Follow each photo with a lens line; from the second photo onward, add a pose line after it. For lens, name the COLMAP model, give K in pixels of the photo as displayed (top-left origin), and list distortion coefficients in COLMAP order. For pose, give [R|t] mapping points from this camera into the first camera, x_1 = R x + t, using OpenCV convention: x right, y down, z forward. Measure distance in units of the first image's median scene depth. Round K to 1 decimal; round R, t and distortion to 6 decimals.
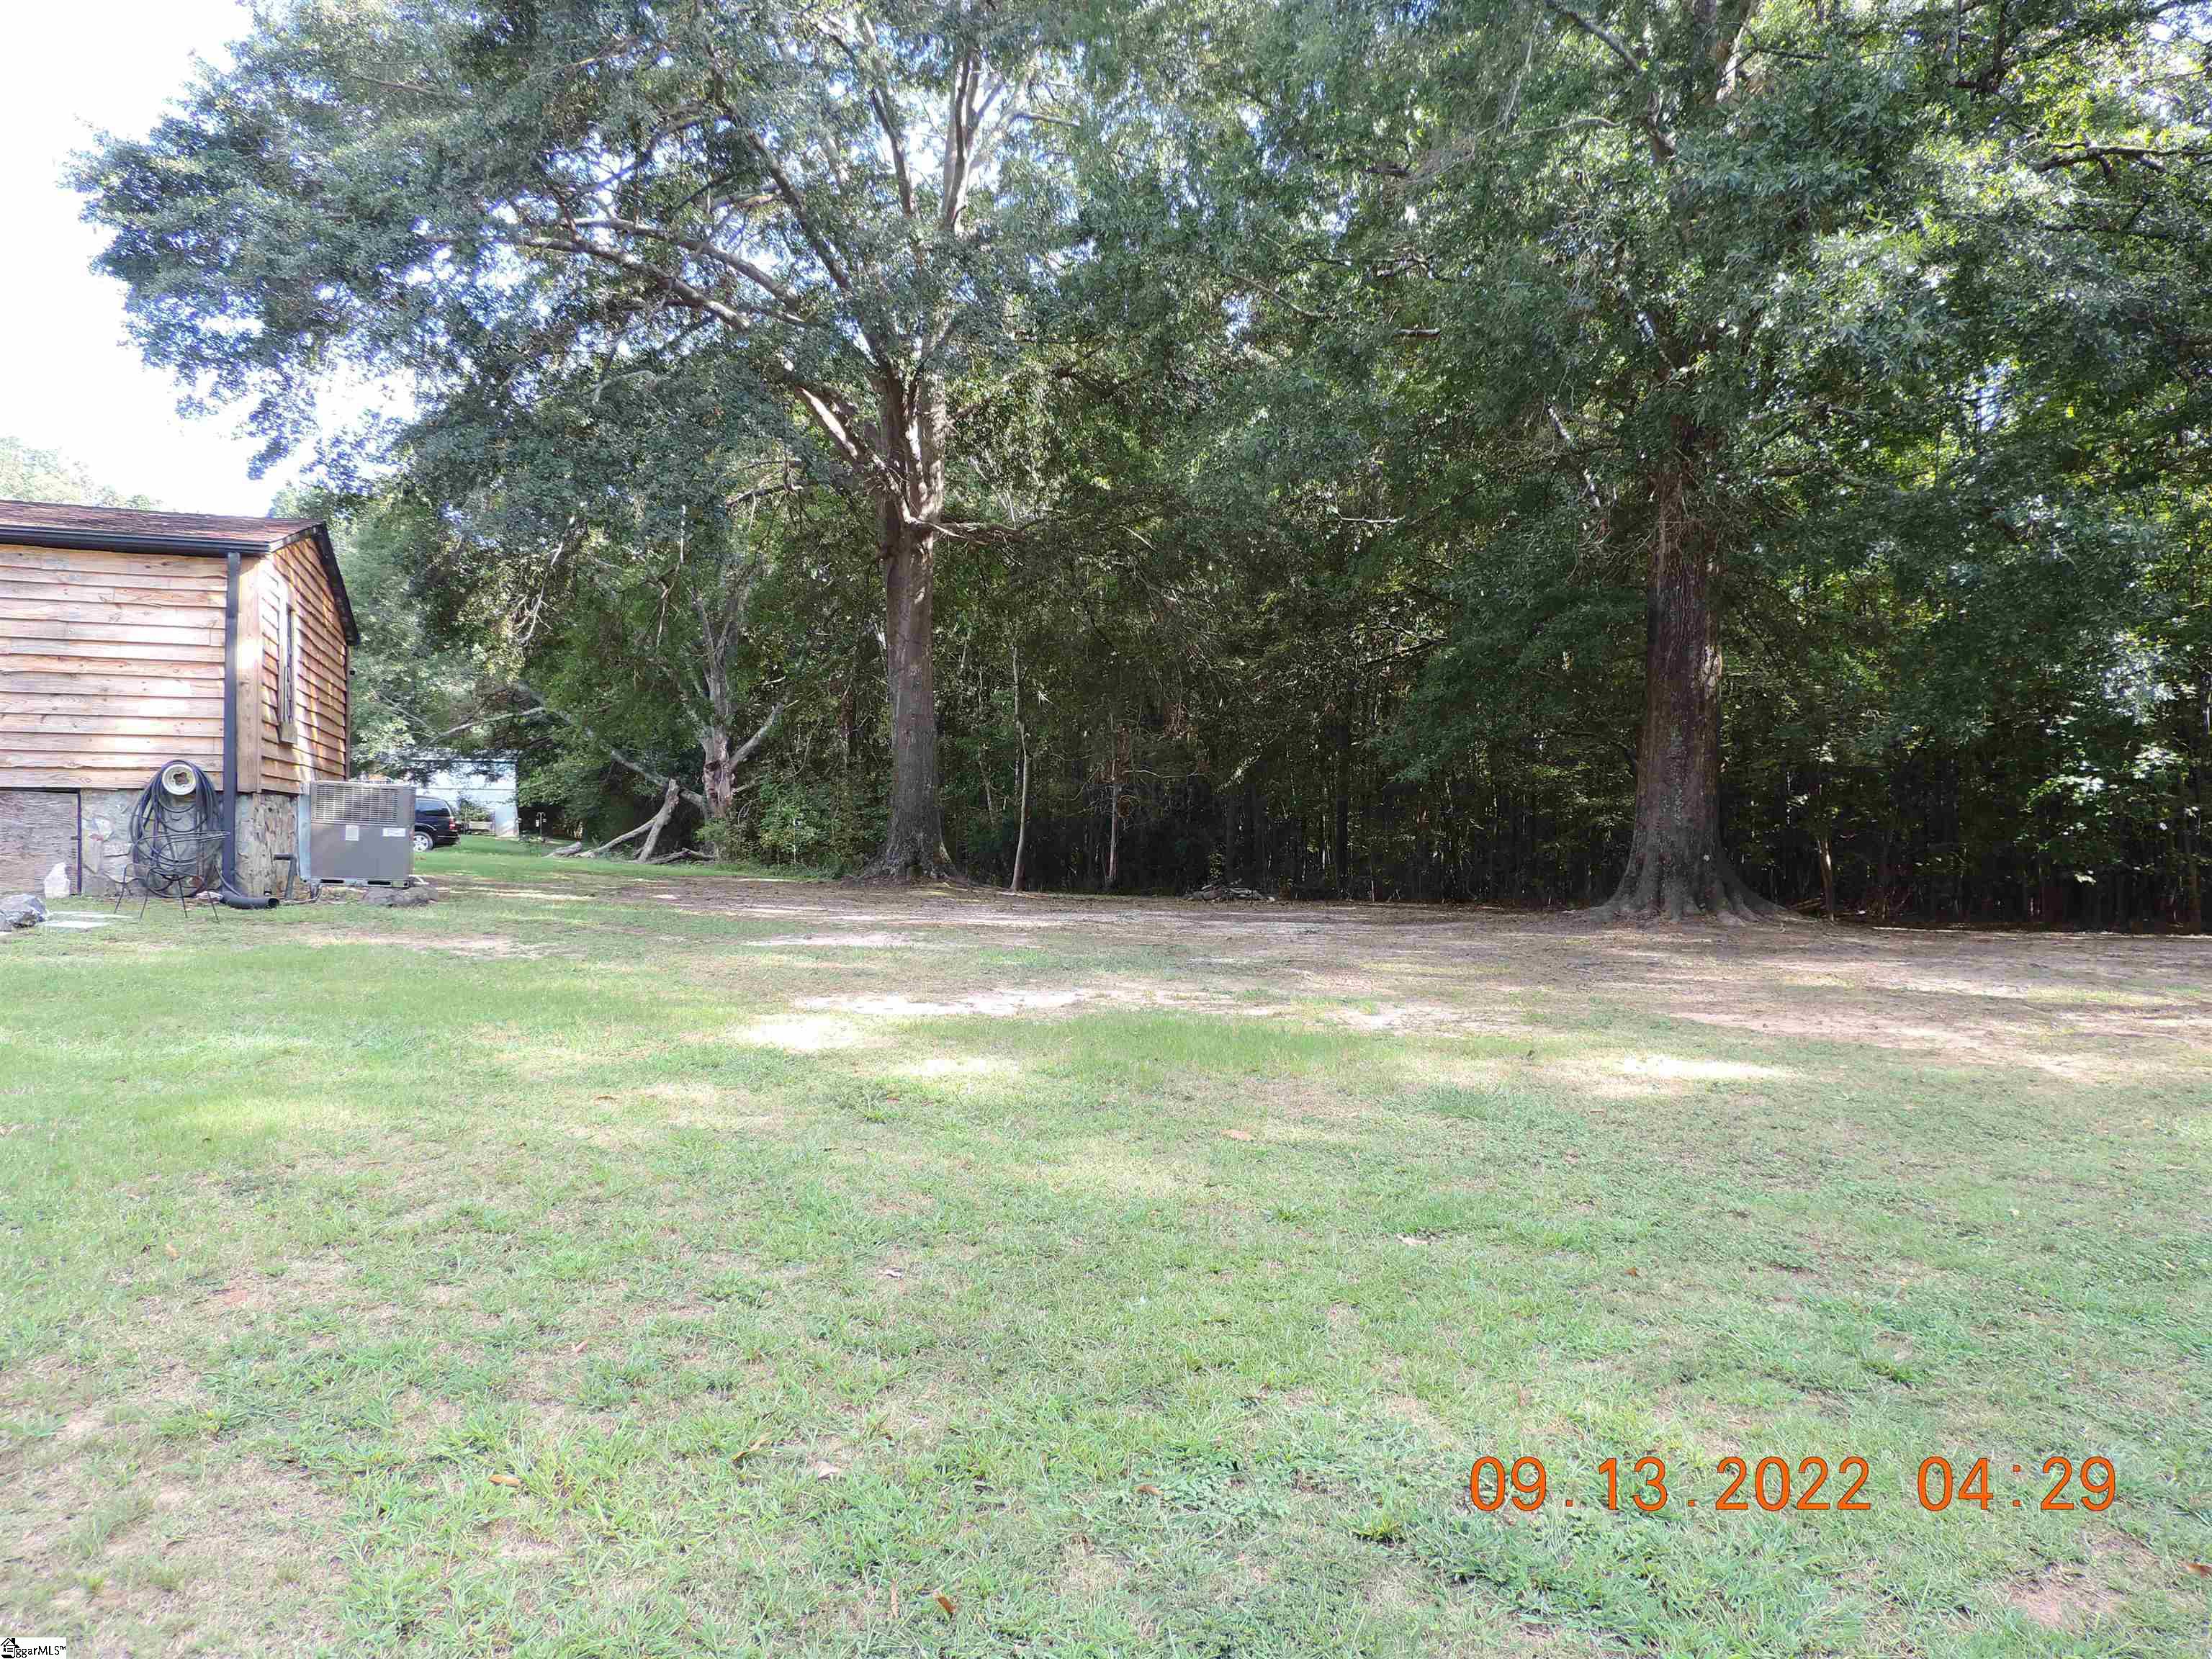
lens RADIAL K [[1568.6, 0, 1109.1], [0, 1568.6, 839.4], [0, 0, 1]] dist [-0.017833, -0.005293]
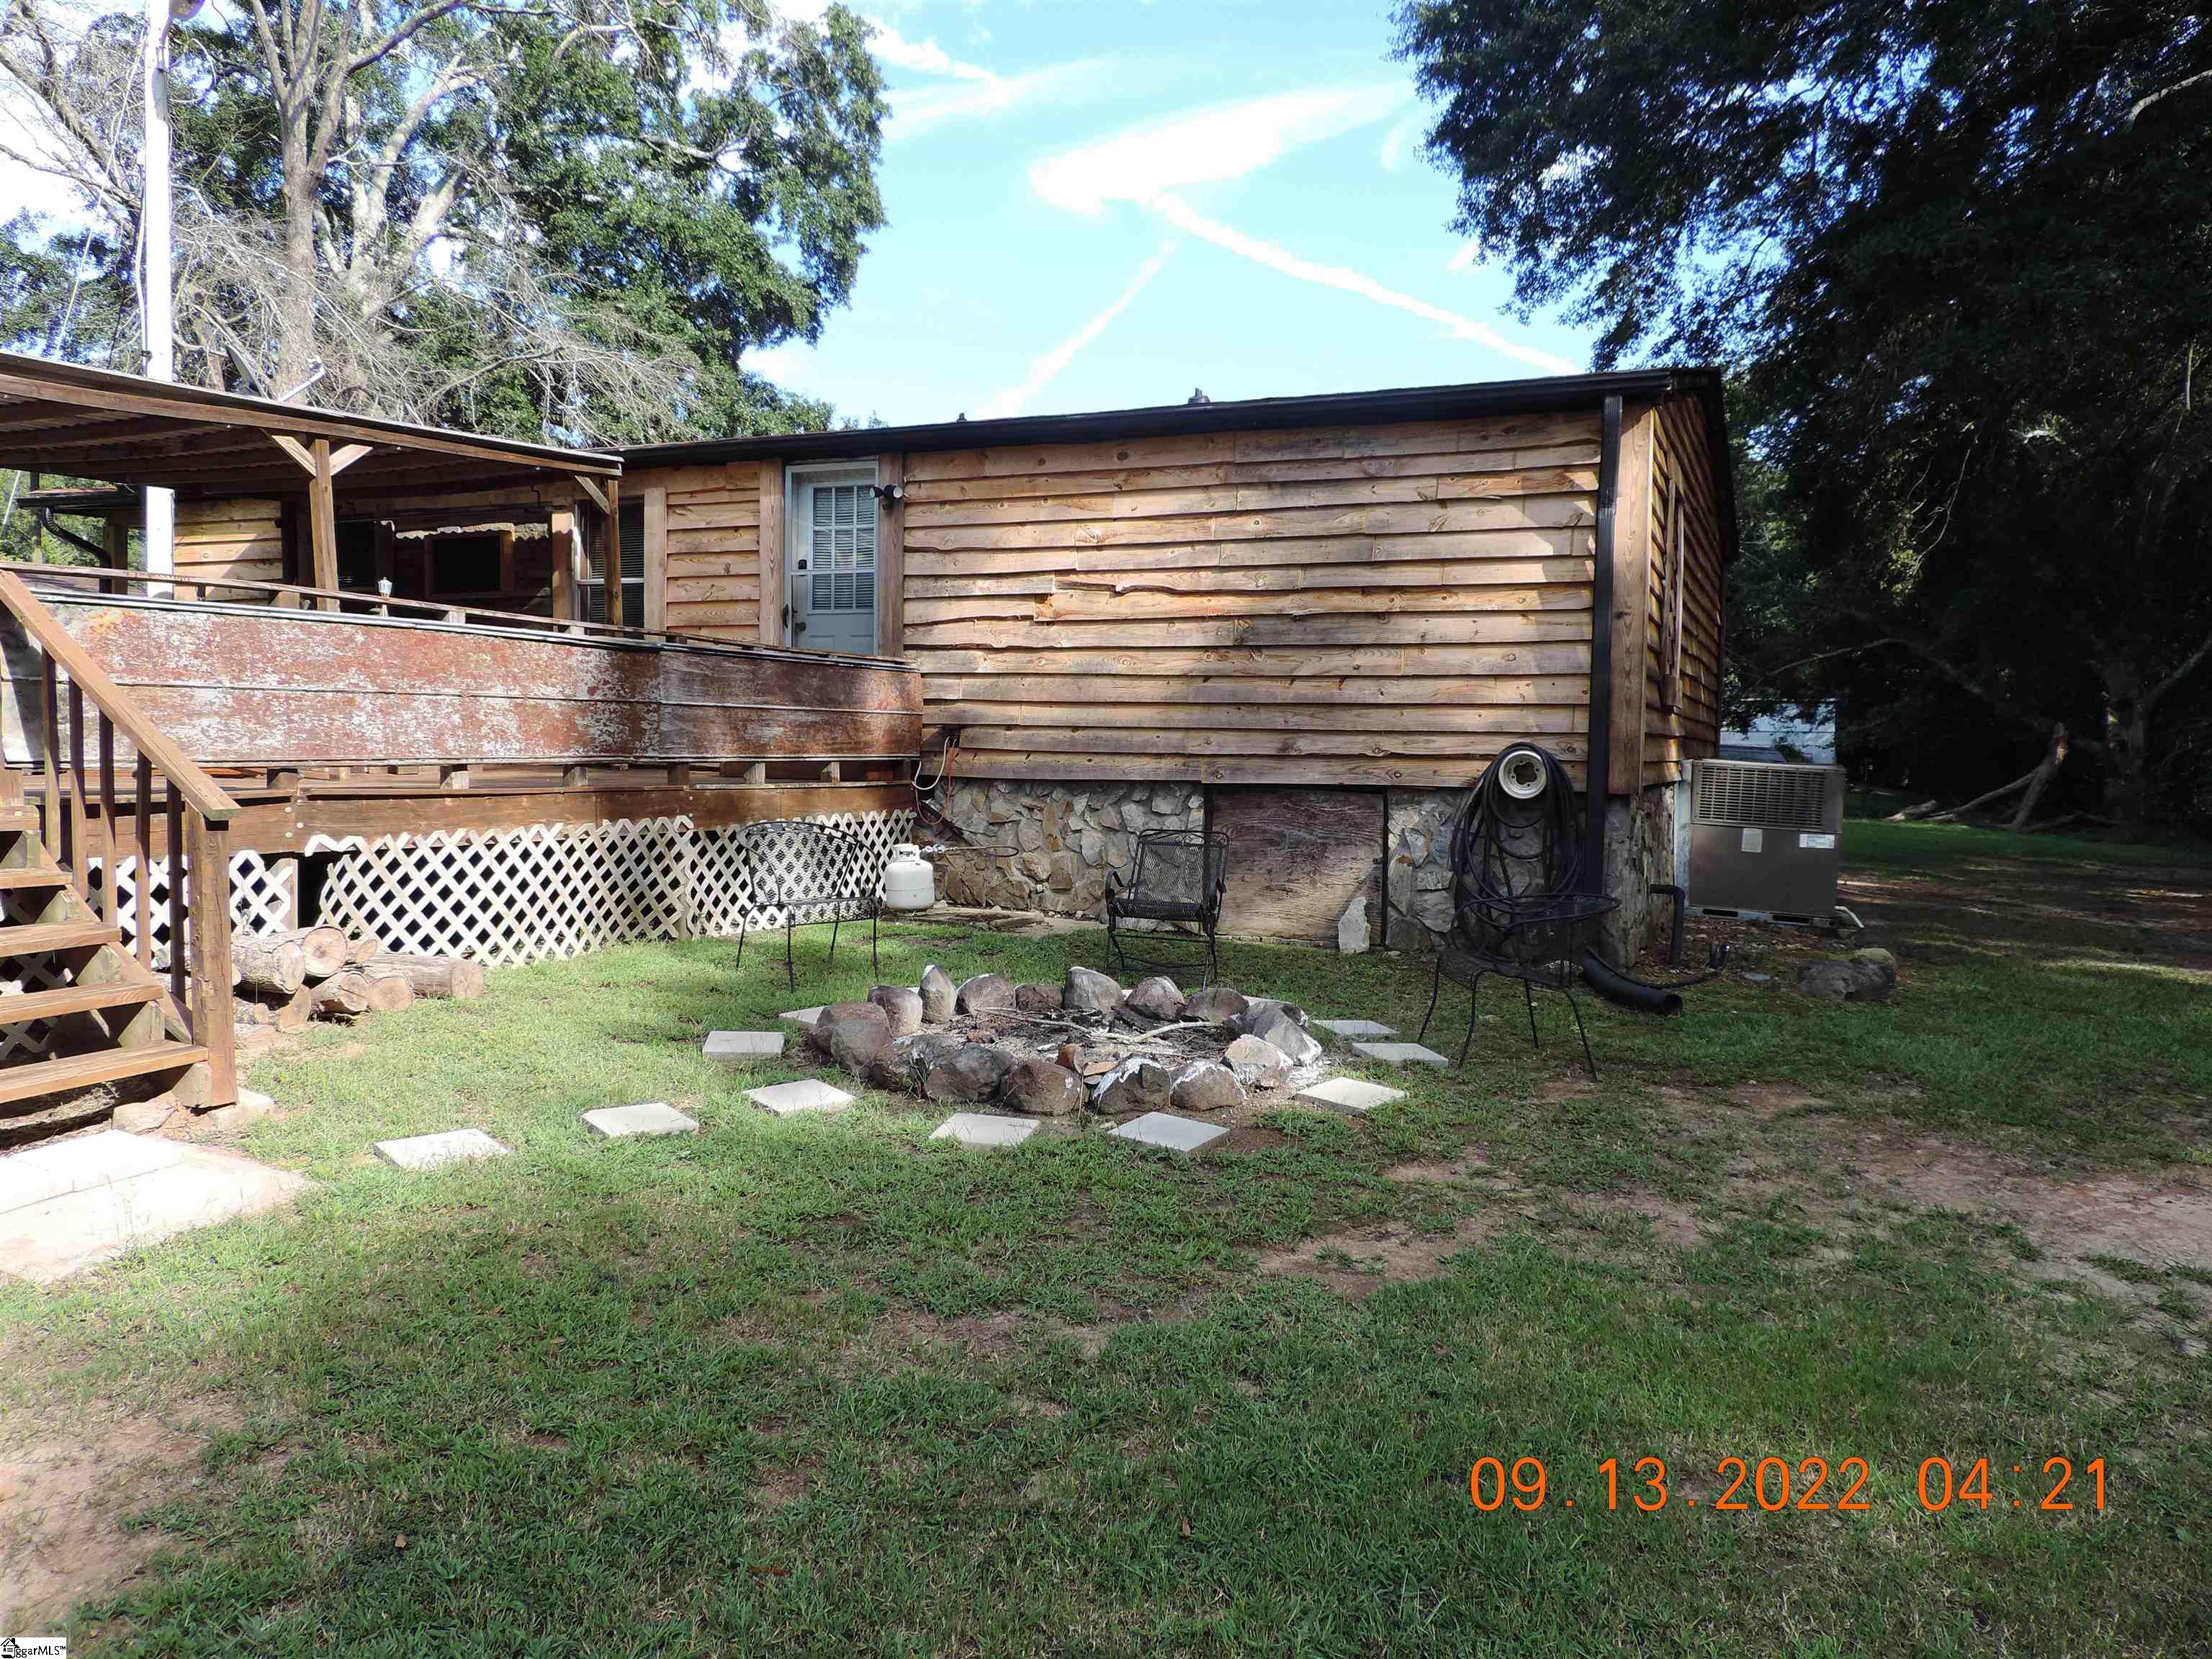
lens RADIAL K [[1568.6, 0, 1109.1], [0, 1568.6, 839.4], [0, 0, 1]] dist [-0.017833, -0.005293]
pose [[0.708921, 0.041630, -0.704058, -0.158480], [-0.013195, 0.998865, 0.045775, -0.022853], [0.705164, -0.023161, 0.708666, 0.255536]]
